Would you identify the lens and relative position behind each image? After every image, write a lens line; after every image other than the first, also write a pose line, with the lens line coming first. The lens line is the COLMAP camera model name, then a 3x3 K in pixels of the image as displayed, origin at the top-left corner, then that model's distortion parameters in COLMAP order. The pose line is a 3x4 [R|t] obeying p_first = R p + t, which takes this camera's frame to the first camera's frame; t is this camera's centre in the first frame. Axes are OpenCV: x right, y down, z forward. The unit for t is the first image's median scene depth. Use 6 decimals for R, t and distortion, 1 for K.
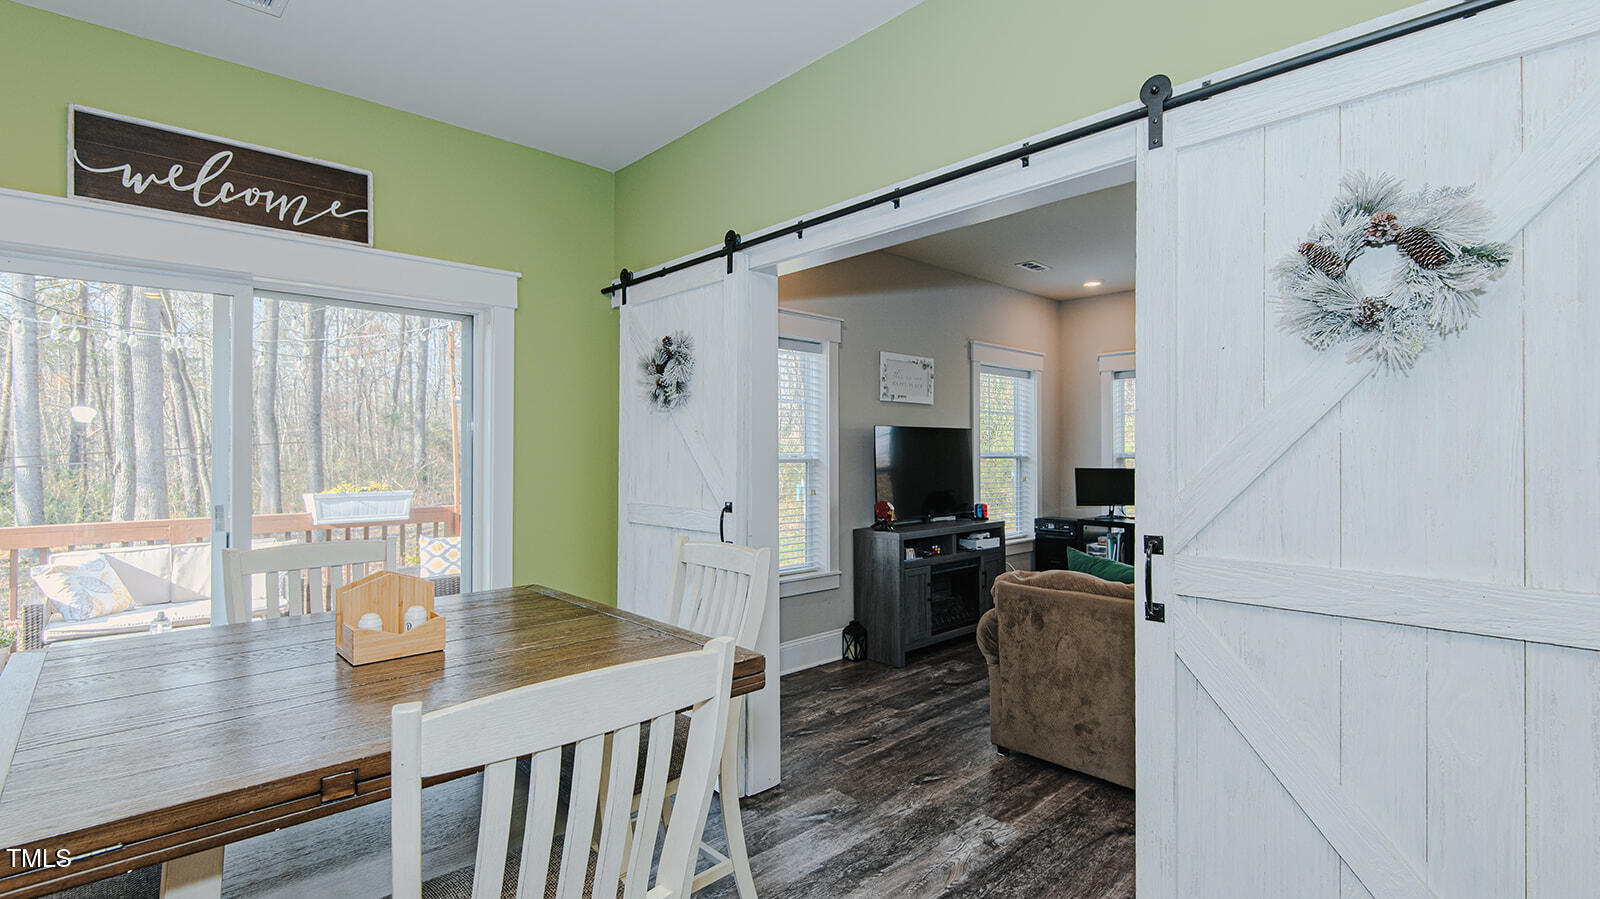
lens RADIAL K [[735.3, 0, 816.4], [0, 735.3, 449.7], [0, 0, 1]] dist [0.002916, -0.006028]
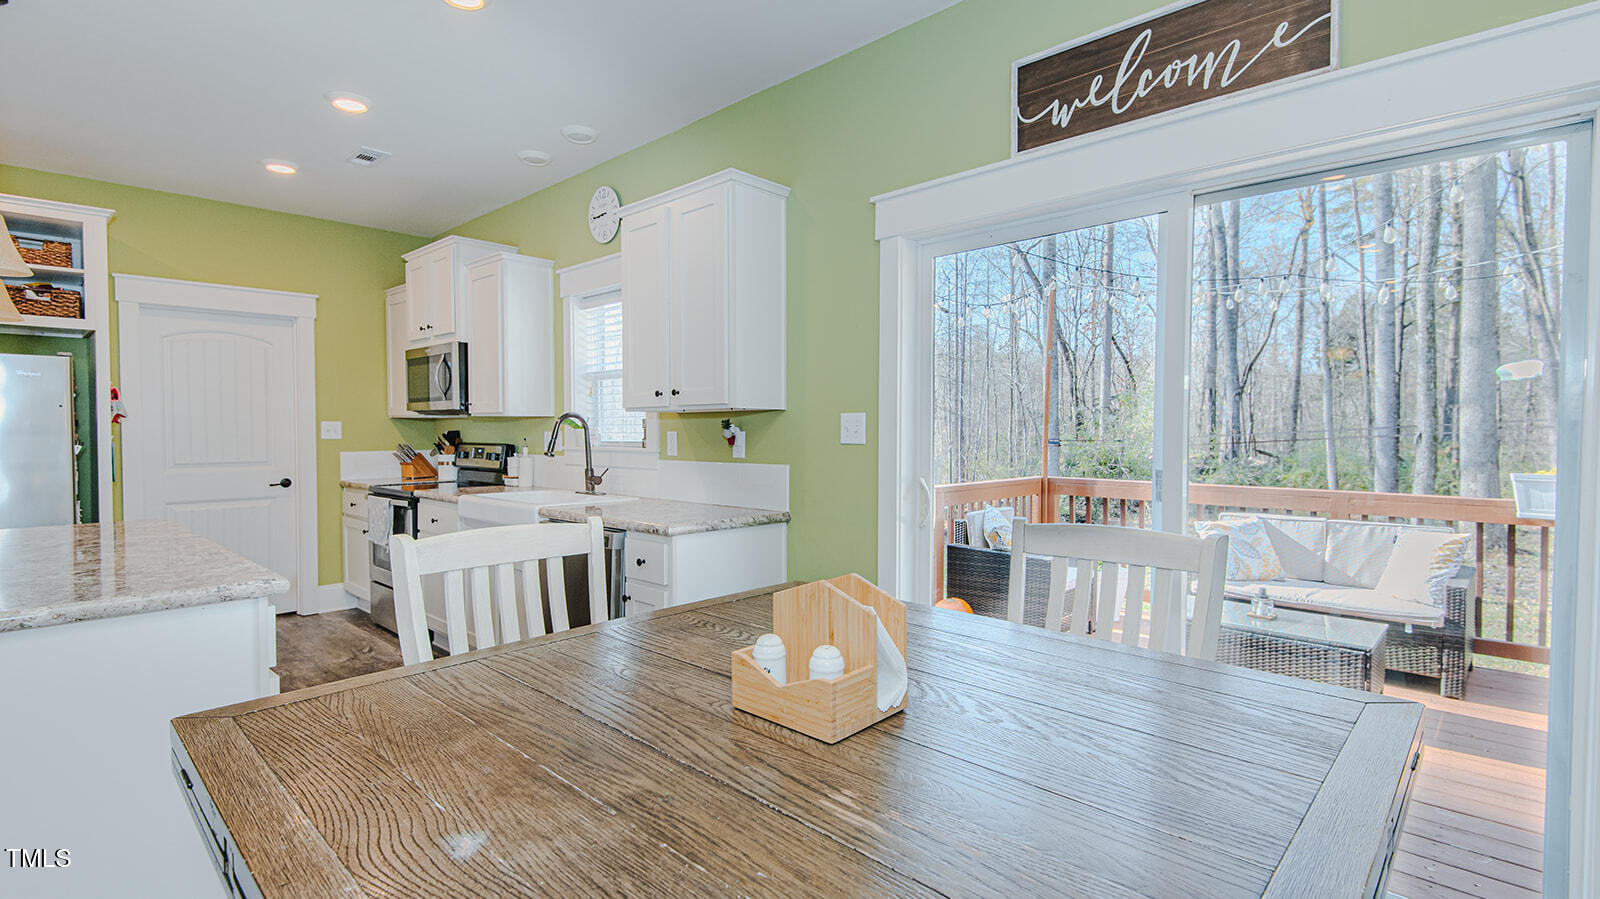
lens RADIAL K [[735.3, 0, 801.3], [0, 735.3, 437.7], [0, 0, 1]] dist [0.002916, -0.006028]
pose [[0.042628, 0.016690, -0.998952, -0.004545], [0.001602, 0.999858, 0.016773, 0.024229], [0.999090, -0.002316, 0.042596, 0.562244]]
